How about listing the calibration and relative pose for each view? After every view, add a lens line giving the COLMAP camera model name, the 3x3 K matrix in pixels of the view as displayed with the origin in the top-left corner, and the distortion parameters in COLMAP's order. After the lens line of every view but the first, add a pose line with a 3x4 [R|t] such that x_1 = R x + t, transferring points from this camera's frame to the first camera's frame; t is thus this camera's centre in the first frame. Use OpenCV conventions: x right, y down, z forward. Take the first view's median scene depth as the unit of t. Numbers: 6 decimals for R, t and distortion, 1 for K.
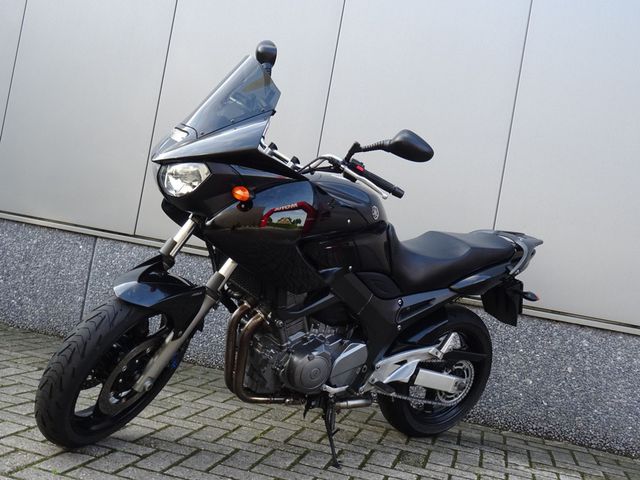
lens RADIAL K [[715.8, 0, 320.6], [0, 715.8, 242.3], [0, 0, 1]] dist [0.003100, 0.000000]
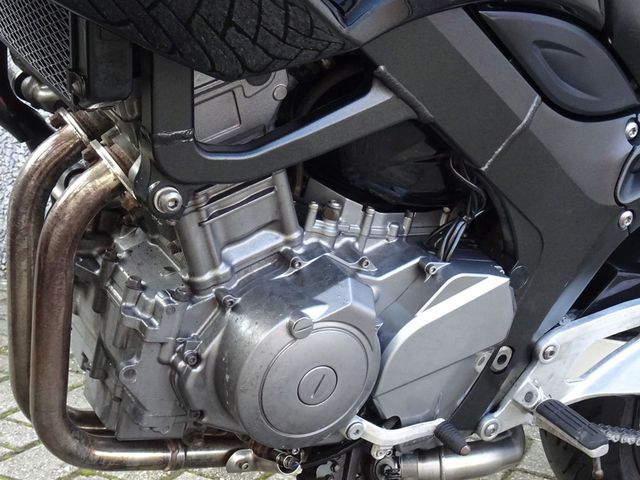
lens RADIAL K [[1525.8, 0, 320.2], [0, 1525.8, 239.4], [0, 0, 1]] dist [-0.316973, 0.000000]
pose [[0.997514, 0.018510, -0.067994, 0.030567], [-0.008692, 0.989836, 0.141950, 0.045505], [0.069930, -0.141006, 0.987536, 0.423716]]
